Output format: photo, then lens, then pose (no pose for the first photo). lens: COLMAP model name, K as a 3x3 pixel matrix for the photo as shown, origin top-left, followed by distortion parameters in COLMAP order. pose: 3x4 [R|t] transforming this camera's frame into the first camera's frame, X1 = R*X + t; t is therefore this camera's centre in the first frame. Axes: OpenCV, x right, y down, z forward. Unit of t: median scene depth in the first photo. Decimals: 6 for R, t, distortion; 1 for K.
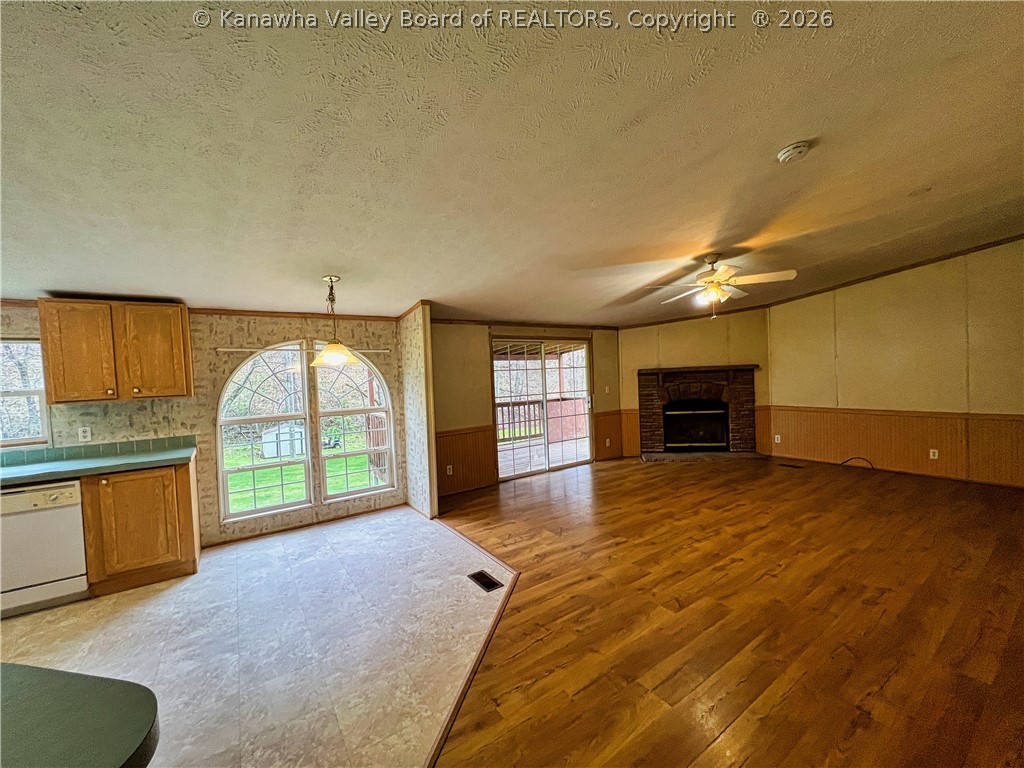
lens RADIAL K [[408.1, 0, 512.9], [0, 408.1, 387.0], [0, 0, 1]] dist [0.000051, -0.000287]
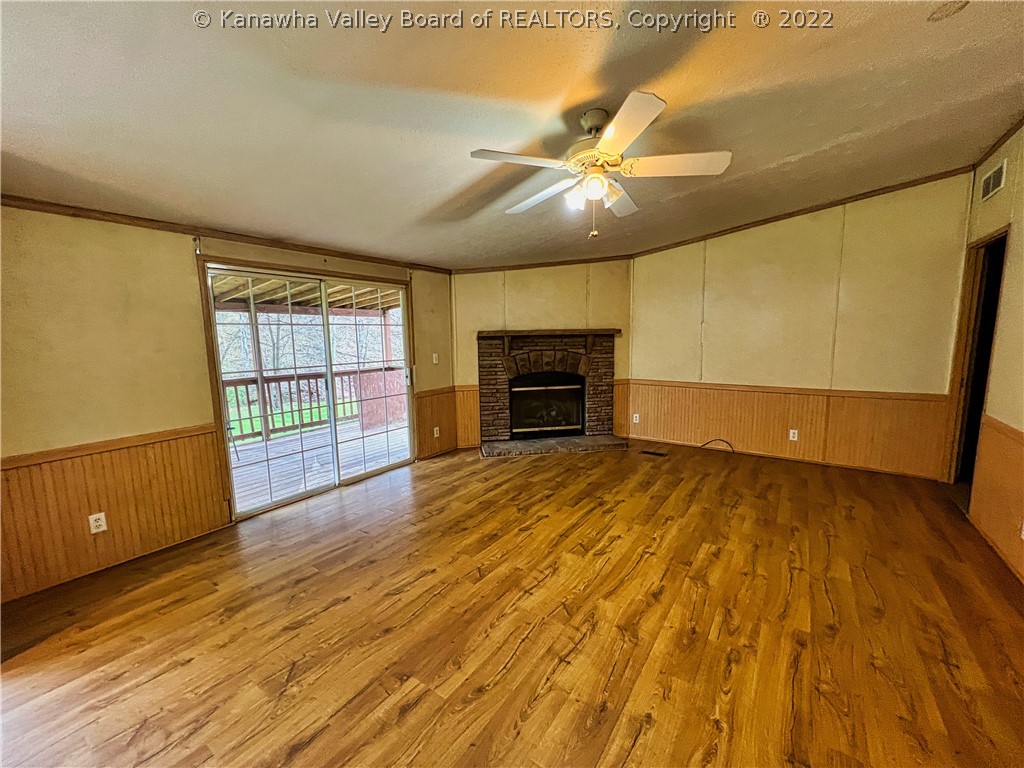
lens RADIAL K [[408.1, 0, 512.9], [0, 408.1, 387.0], [0, 0, 1]] dist [0.000051, -0.000287]
pose [[0.938026, -0.017855, 0.346104, 0.174647], [-0.012151, 0.996364, 0.084333, -0.008914], [-0.346351, -0.083312, 0.934398, 0.450453]]
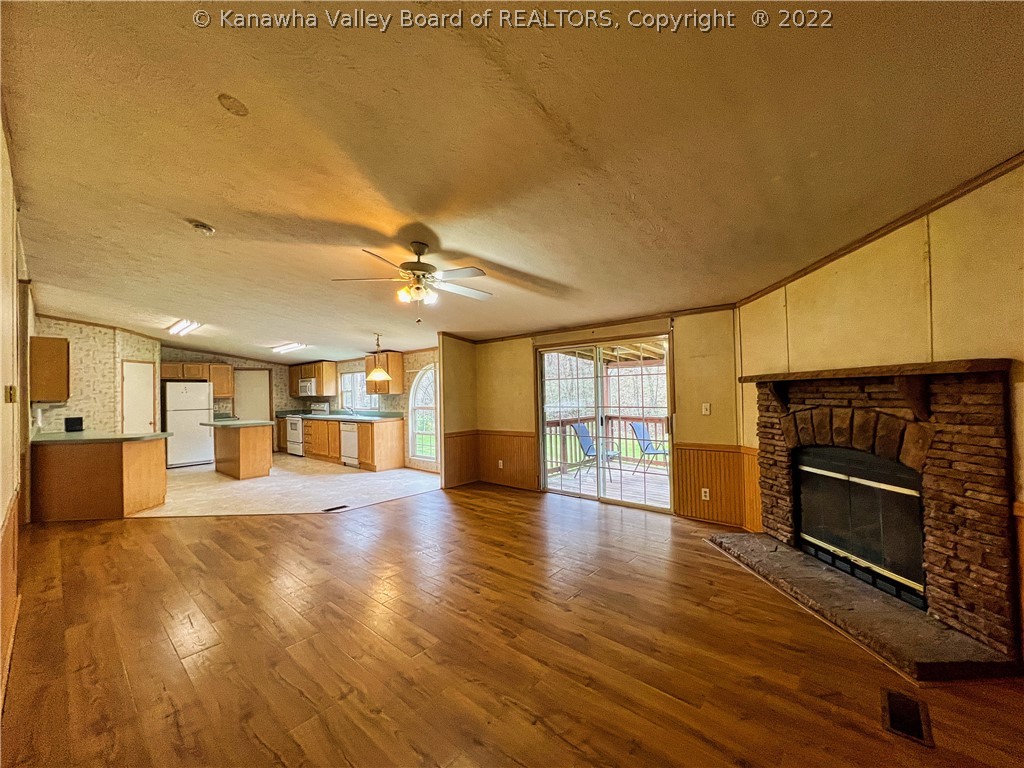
lens RADIAL K [[408.1, 0, 512.9], [0, 408.1, 387.0], [0, 0, 1]] dist [0.000051, -0.000287]
pose [[0.244147, 0.020671, -0.969518, 1.188712], [-0.019265, 0.999679, 0.016463, -0.048986], [0.969547, 0.014658, 0.244467, 0.880543]]
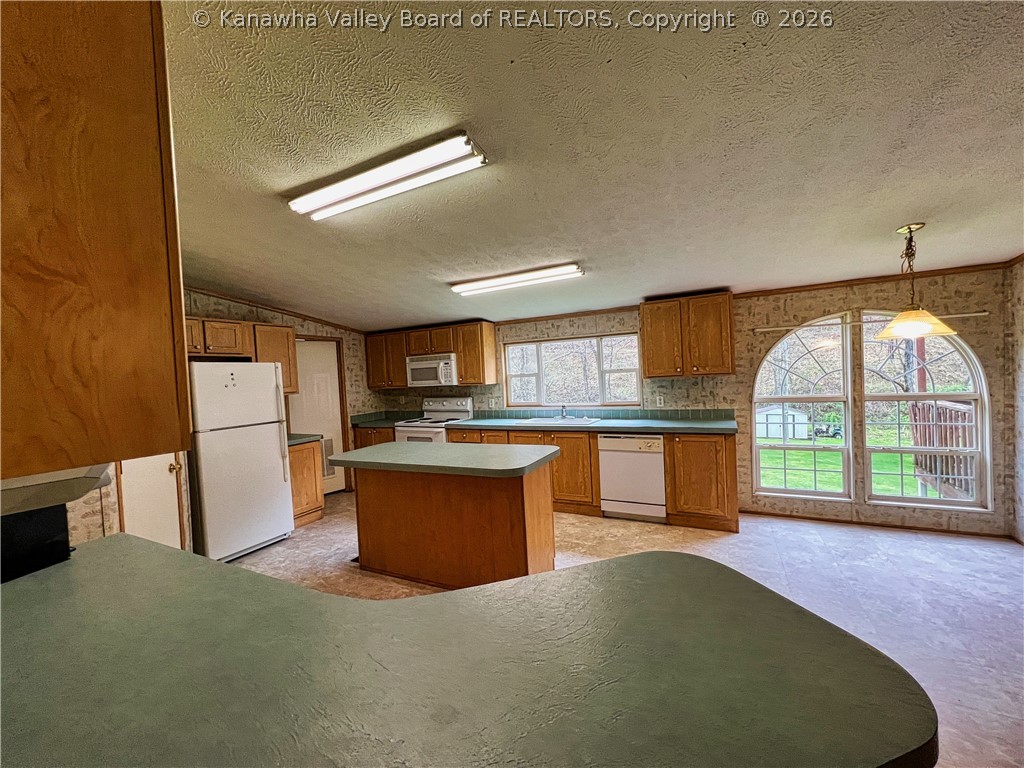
lens RADIAL K [[408.1, 0, 512.9], [0, 408.1, 387.0], [0, 0, 1]] dist [0.000051, -0.000287]
pose [[0.478331, 0.041201, -0.877212, -0.081853], [0.001632, 0.998855, 0.047805, 0.002732], [0.878178, -0.024298, 0.477717, -0.048021]]
